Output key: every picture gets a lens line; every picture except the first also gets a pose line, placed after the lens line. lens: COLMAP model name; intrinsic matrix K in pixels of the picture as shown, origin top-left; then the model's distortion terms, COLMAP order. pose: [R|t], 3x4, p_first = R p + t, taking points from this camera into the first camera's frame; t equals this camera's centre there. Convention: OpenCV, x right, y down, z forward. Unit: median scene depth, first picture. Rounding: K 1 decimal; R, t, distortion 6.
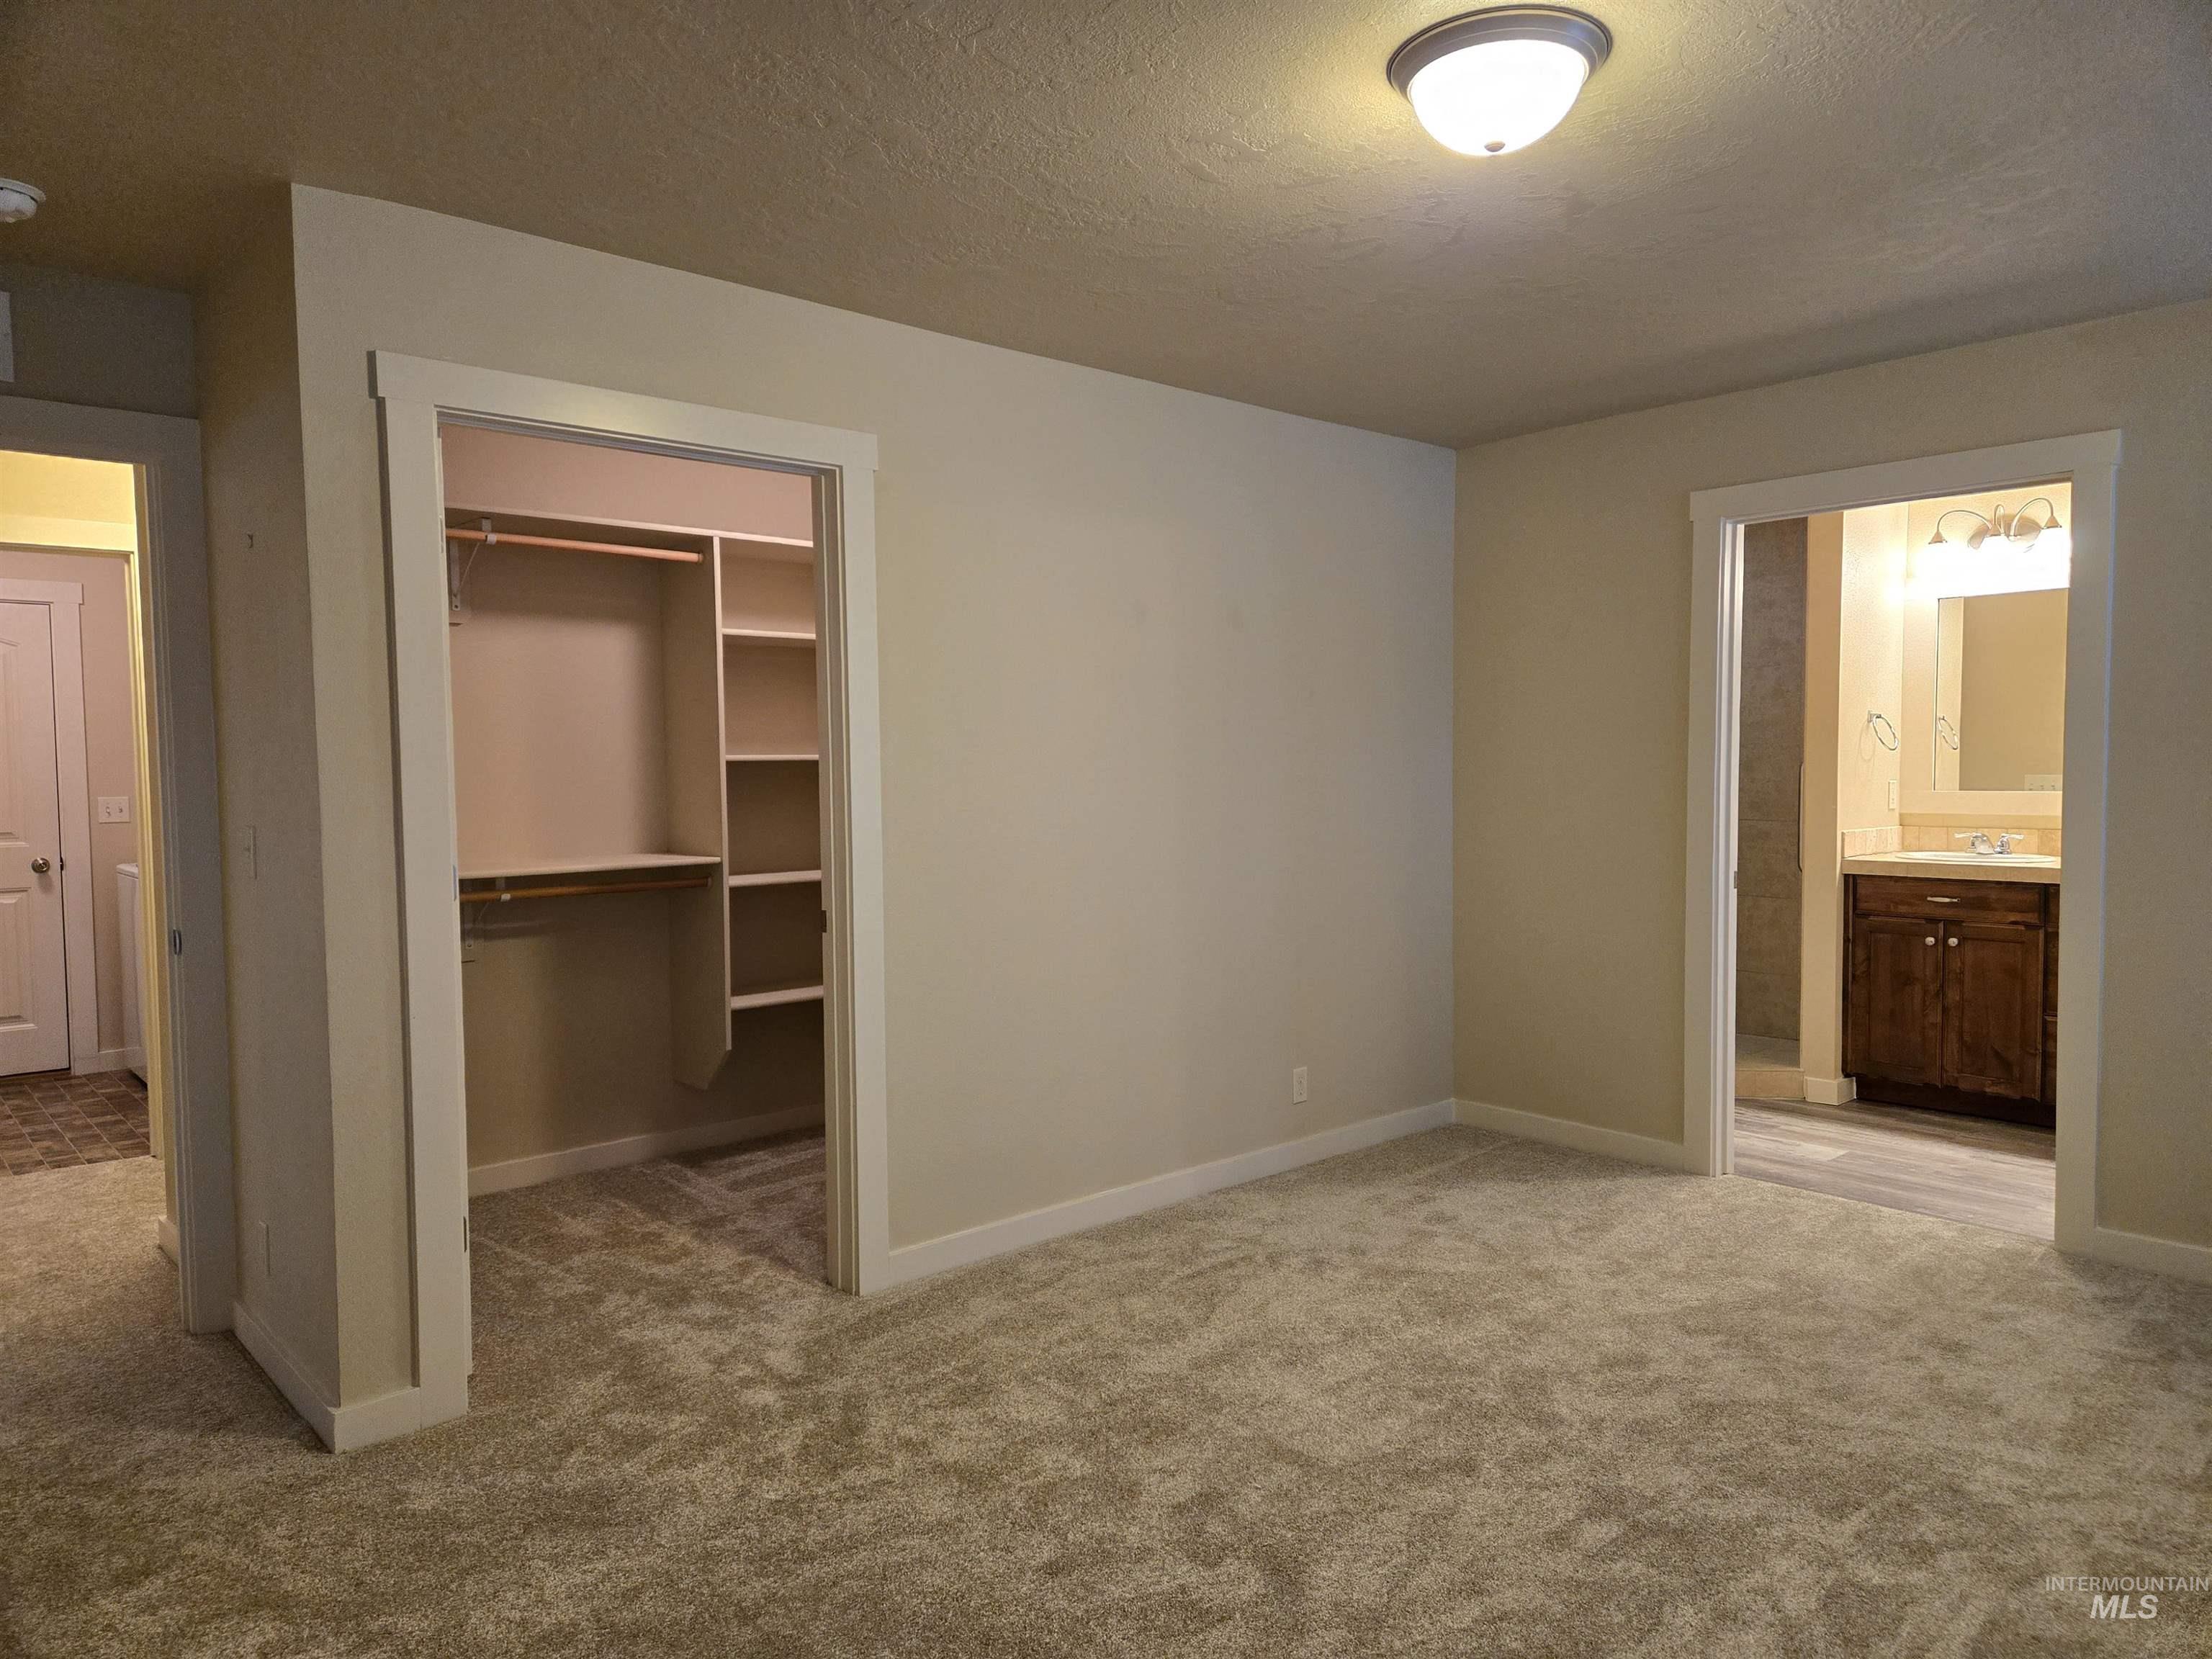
lens RADIAL K [[1464.4, 0, 1106.0], [0, 1464.4, 829.5], [0, 0, 1]] dist [0.073337, -0.058051]
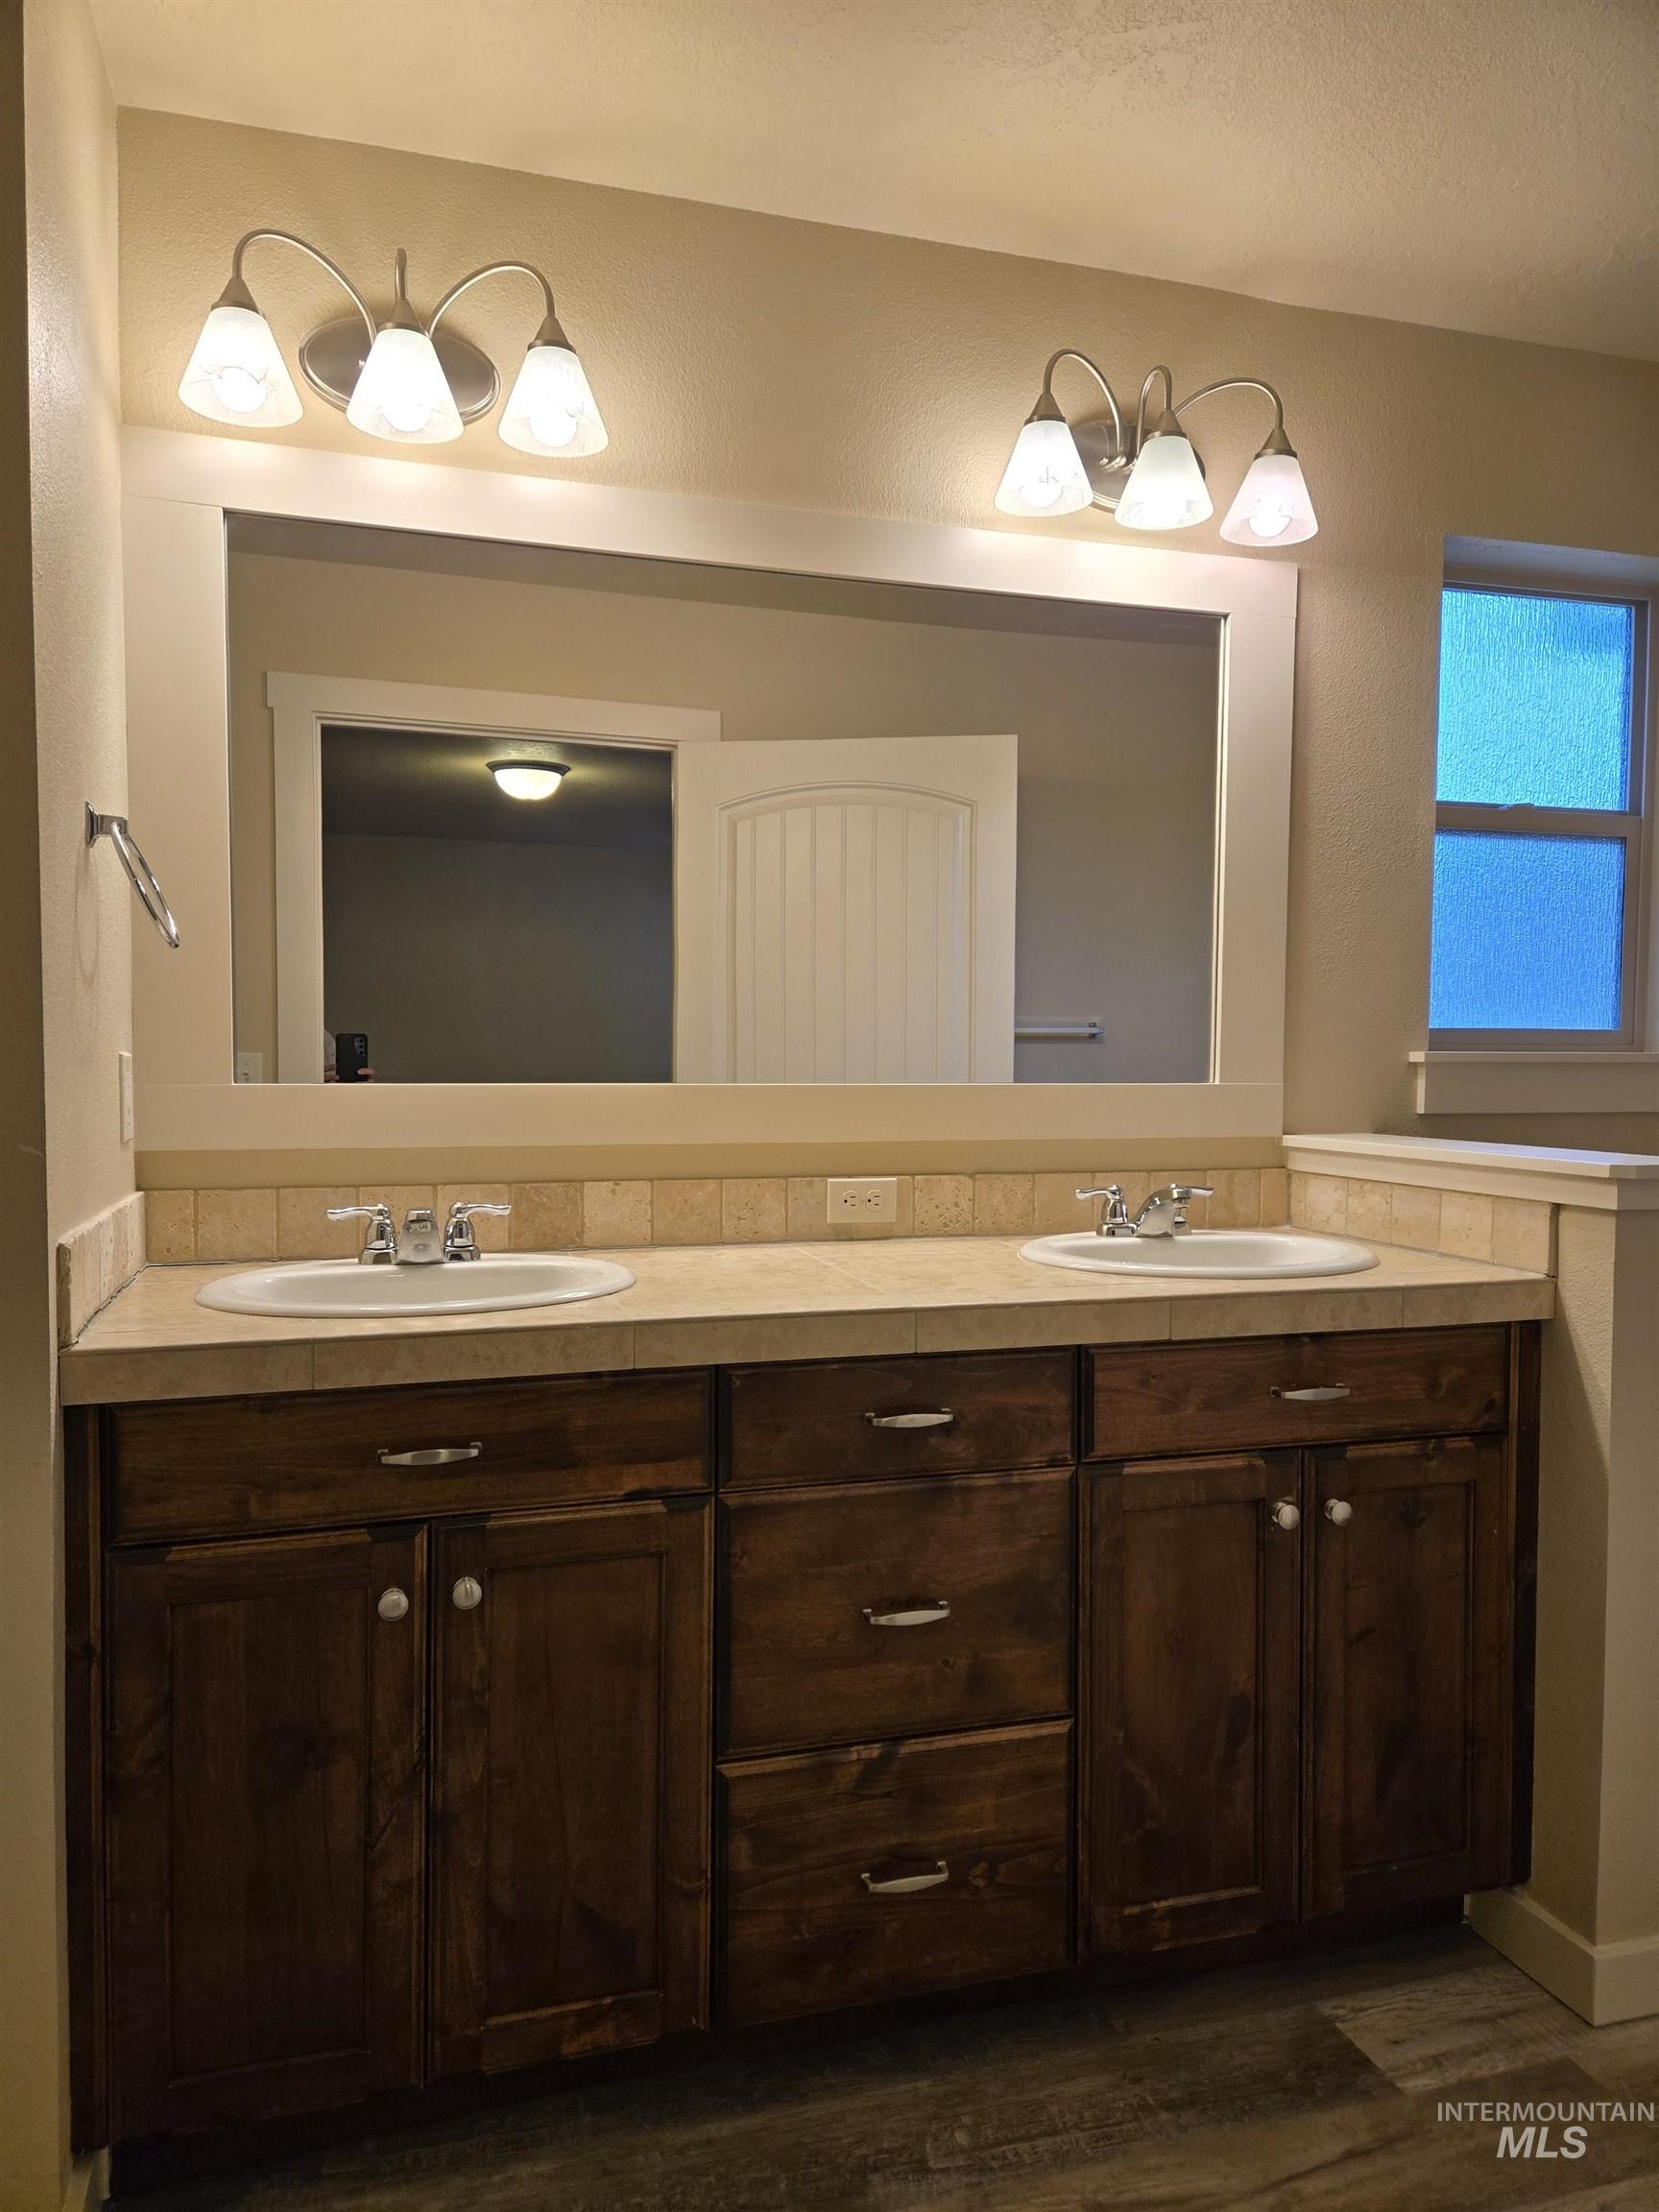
lens RADIAL K [[1464.4, 0, 826.1], [0, 1464.4, 1121.2], [0, 0, 1]] dist [0.073337, -0.058051]
pose [[0.424547, -0.028010, 0.904973, 0.334551], [0.035961, 0.999254, 0.014058, -0.019800], [-0.904692, 0.026576, 0.425237, 0.806014]]
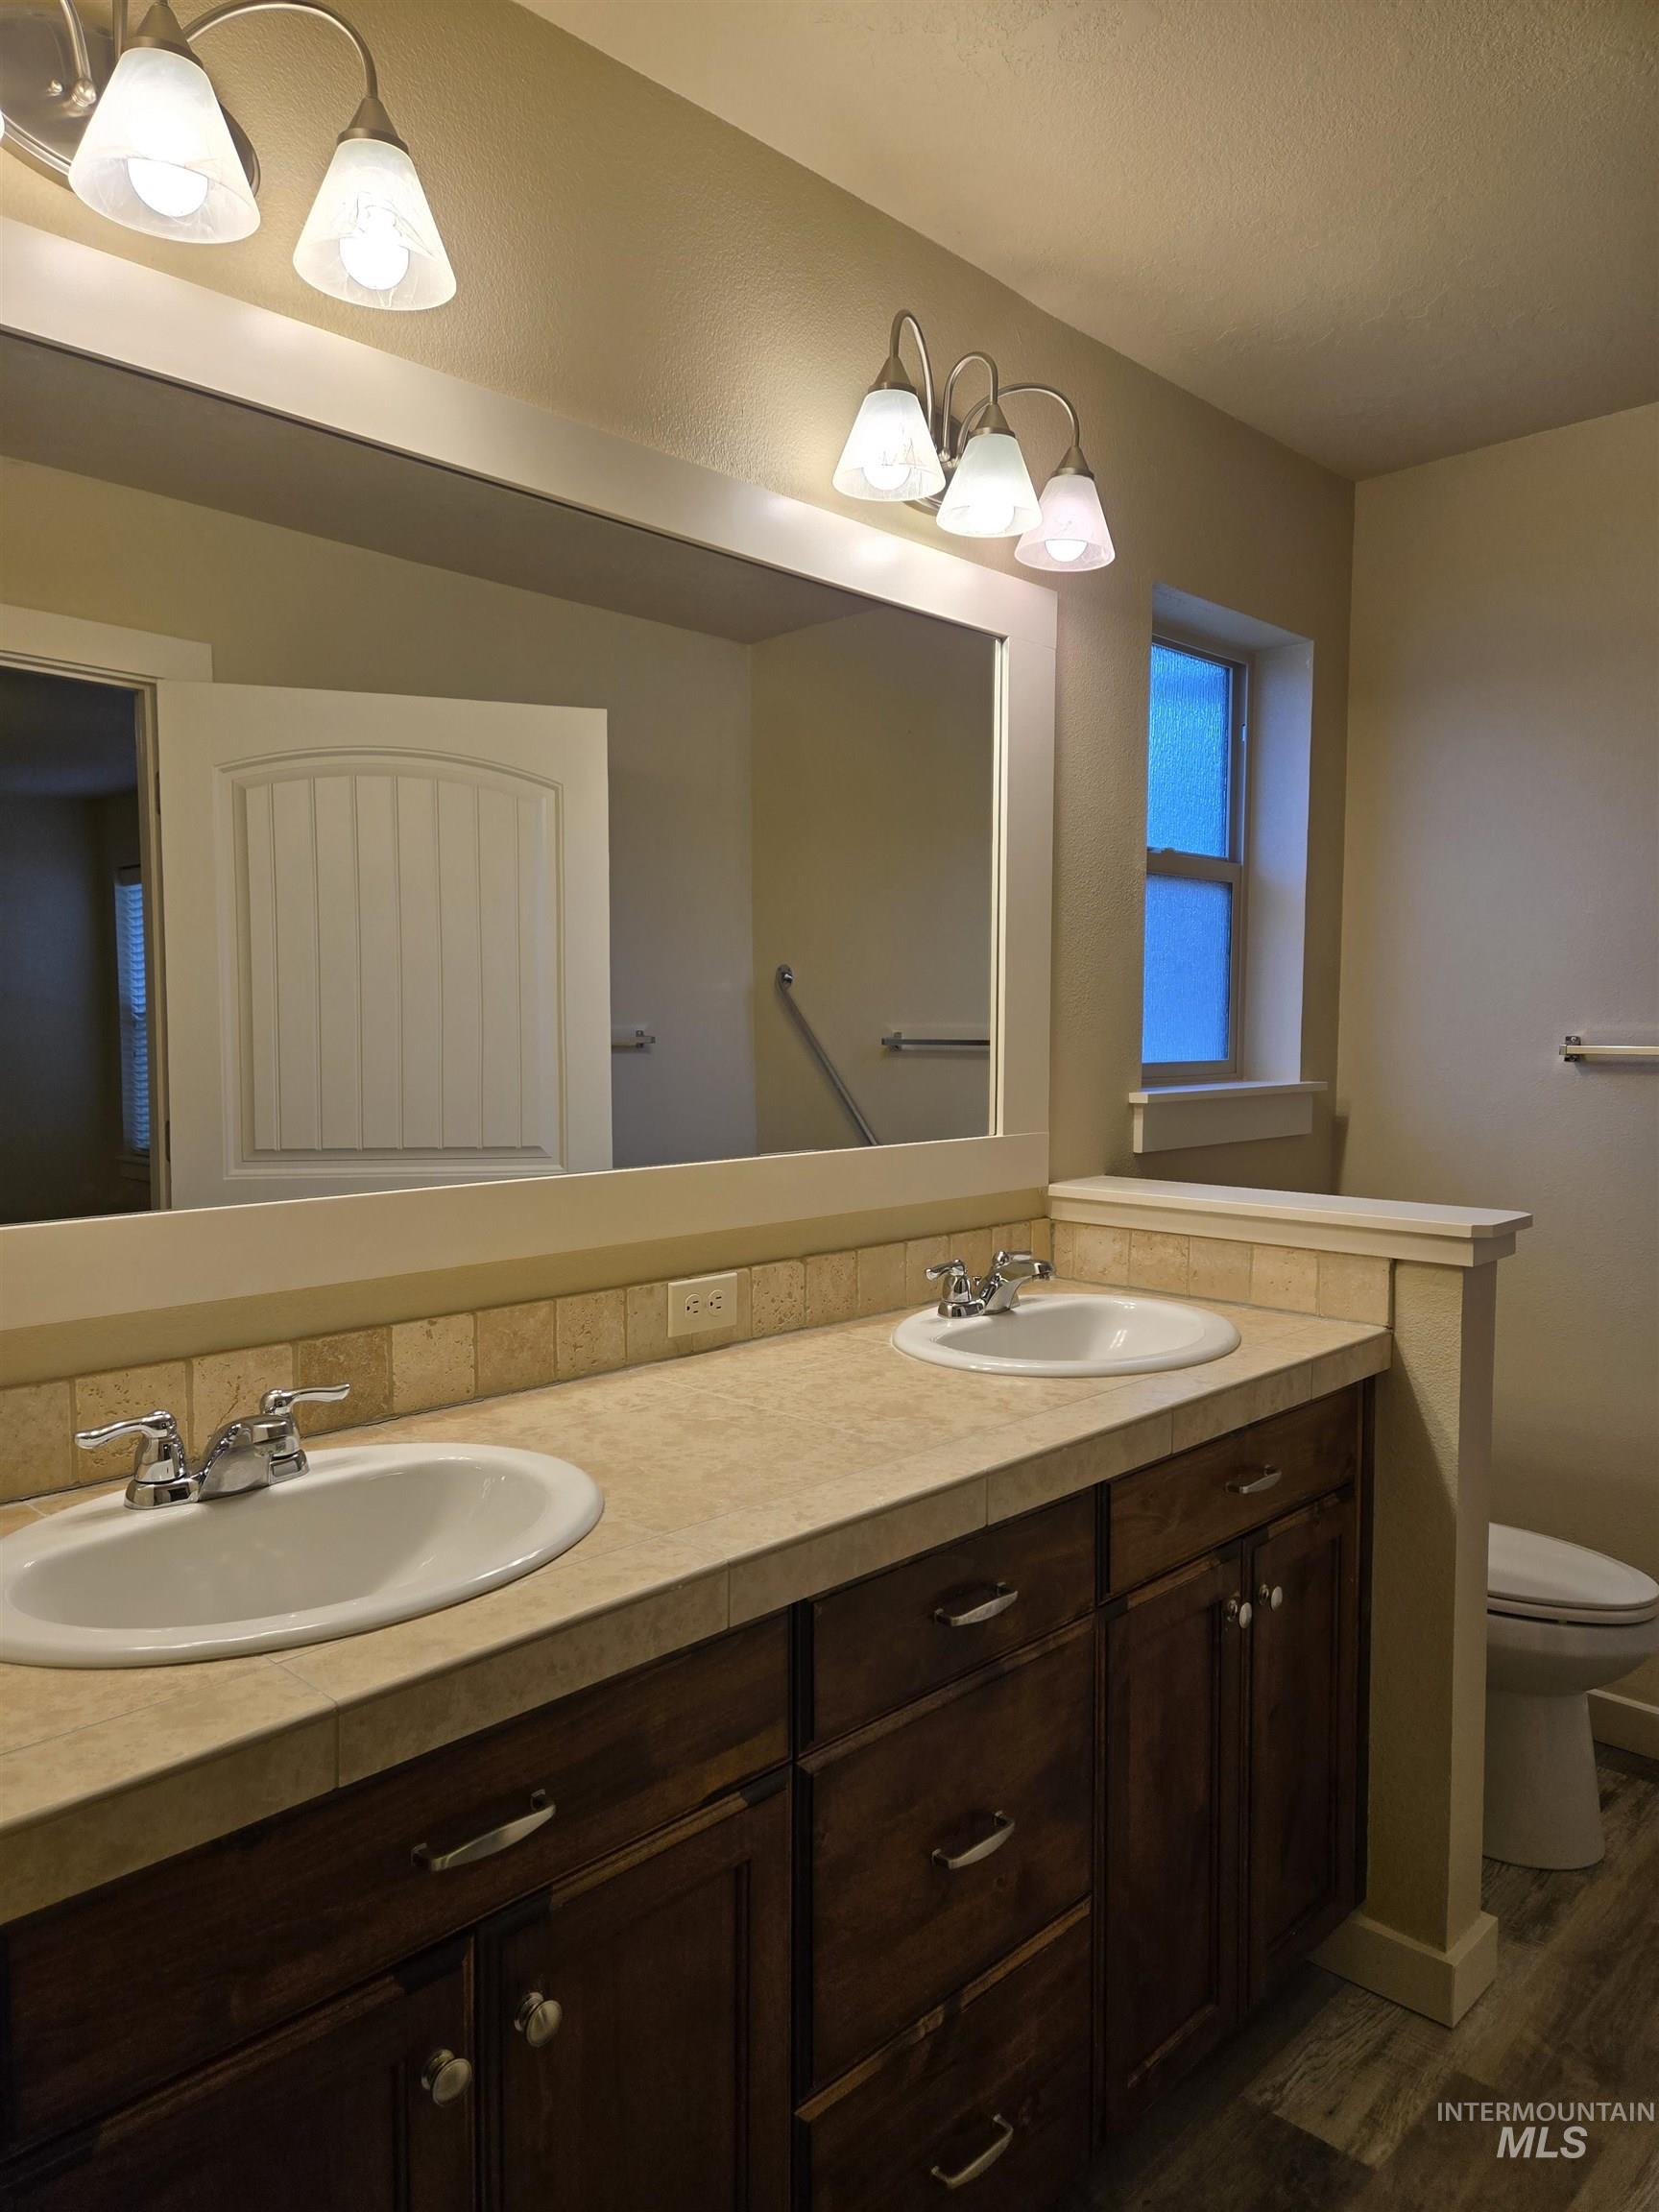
lens RADIAL K [[1464.4, 0, 826.1], [0, 1464.4, 1121.2], [0, 0, 1]] dist [0.073337, -0.058051]
pose [[-0.072302, -0.060846, 0.995525, 0.374265], [0.048604, 0.996737, 0.064450, -0.054440], [-0.996198, 0.053047, -0.069108, 0.967235]]
